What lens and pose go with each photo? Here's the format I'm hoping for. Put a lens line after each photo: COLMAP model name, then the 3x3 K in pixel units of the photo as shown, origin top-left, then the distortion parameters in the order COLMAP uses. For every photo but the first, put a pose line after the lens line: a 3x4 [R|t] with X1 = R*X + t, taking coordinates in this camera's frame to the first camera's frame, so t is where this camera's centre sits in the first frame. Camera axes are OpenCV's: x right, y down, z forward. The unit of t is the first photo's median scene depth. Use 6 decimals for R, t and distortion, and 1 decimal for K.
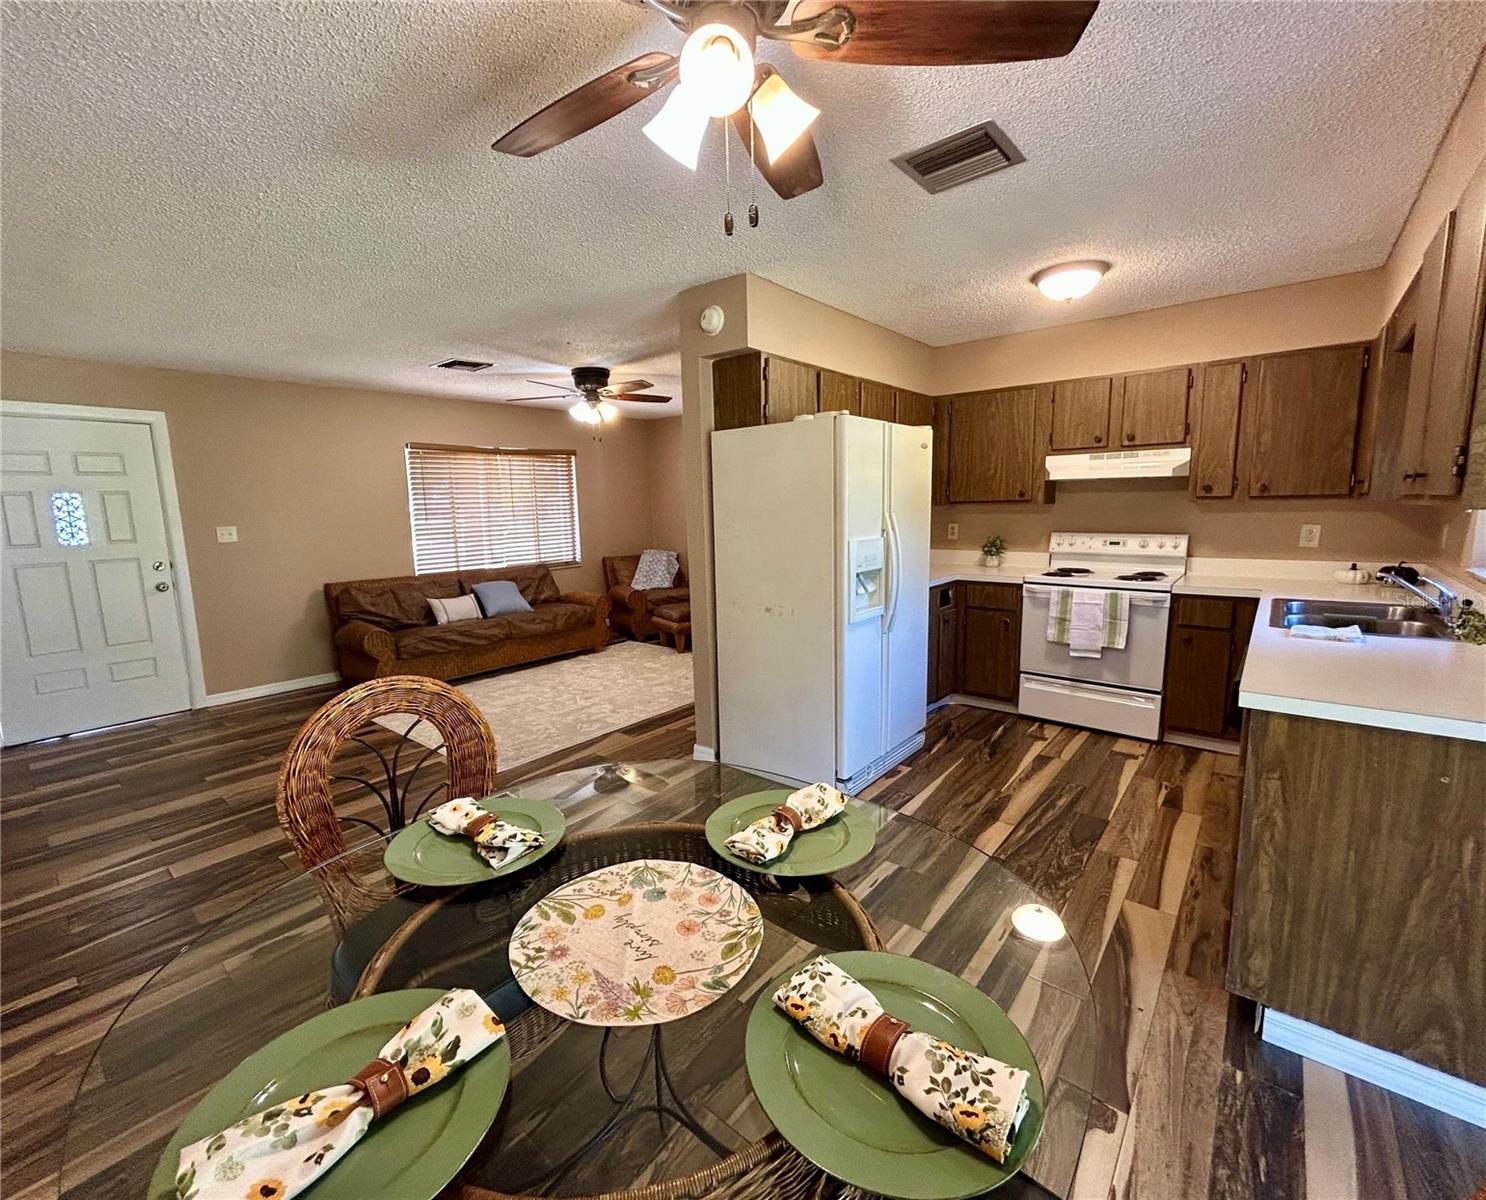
lens RADIAL K [[641.4, 0, 733.3], [0, 641.4, 599.0], [0, 0, 1]] dist [0.004173, 0.001929]
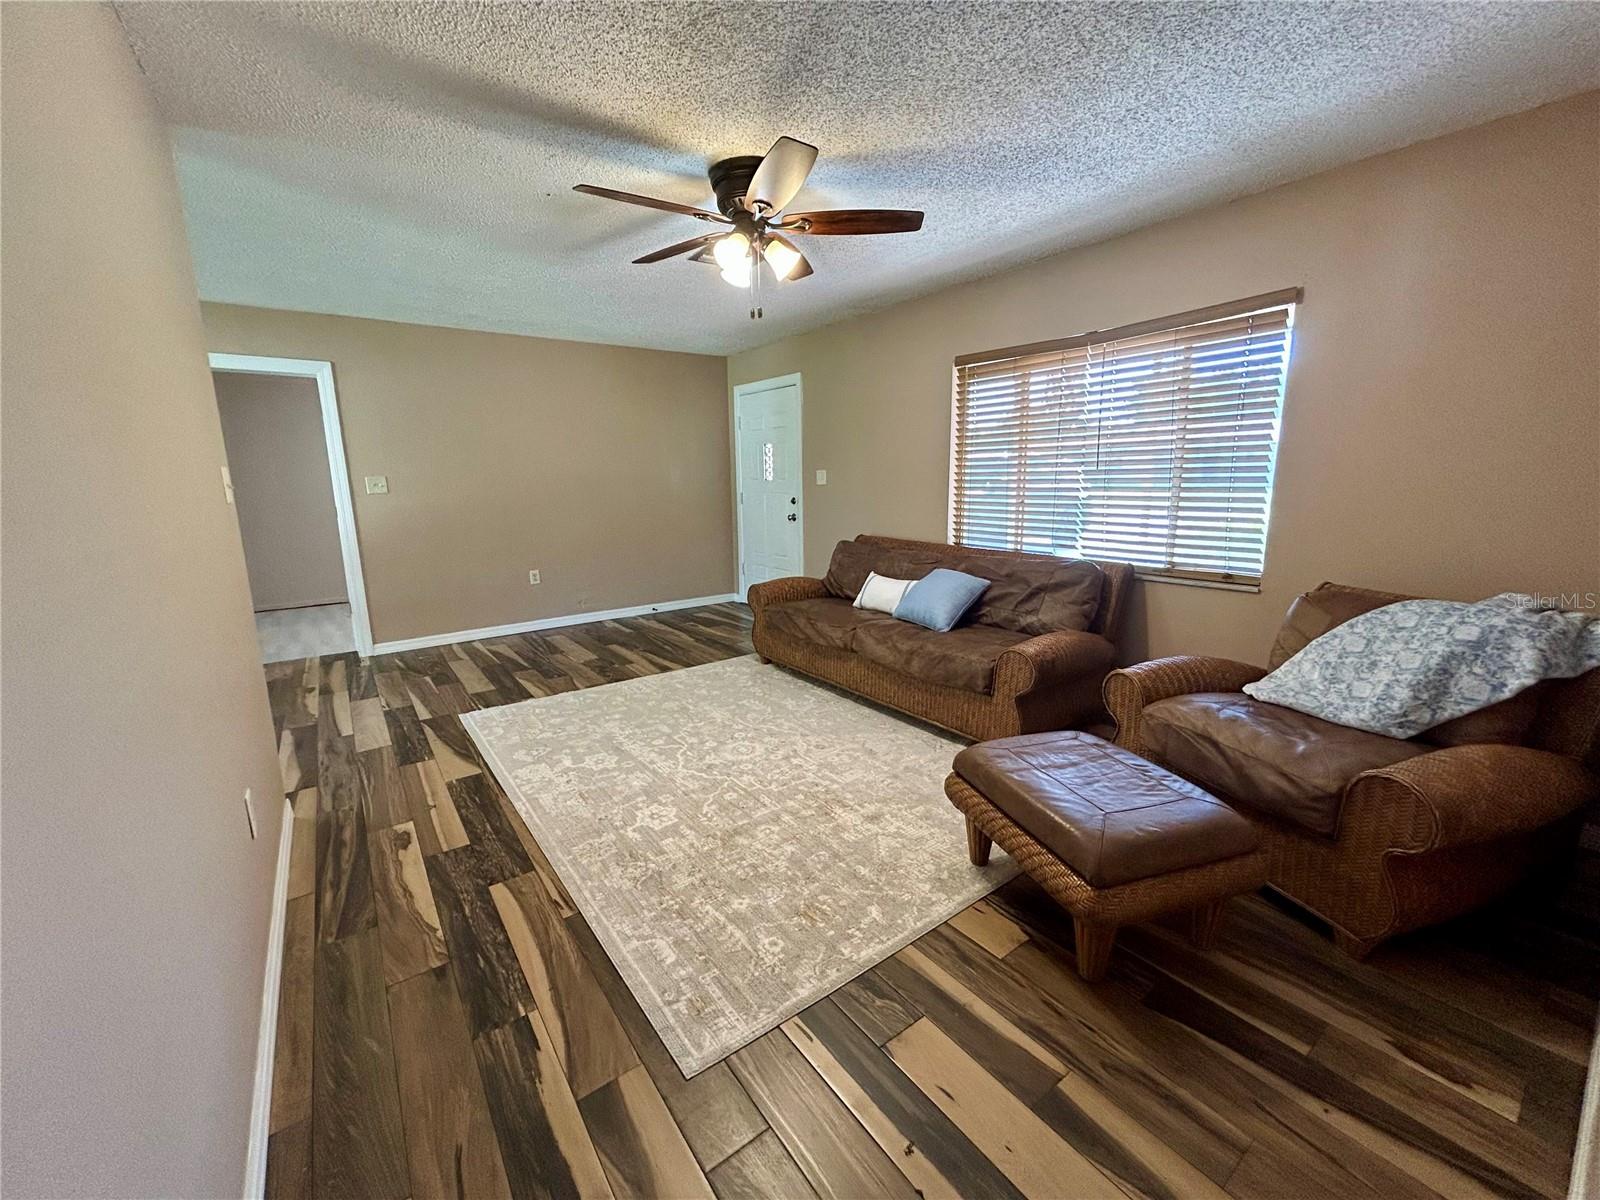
lens RADIAL K [[638.7, 0, 794.5], [0, 638.7, 605.6], [0, 0, 1]] dist [0.000483, 0.001272]
pose [[-0.237784, 0.227795, -0.944229, 0.332892], [-0.121465, 0.957507, 0.261586, -0.181309], [0.963693, 0.176892, -0.200011, 1.286104]]
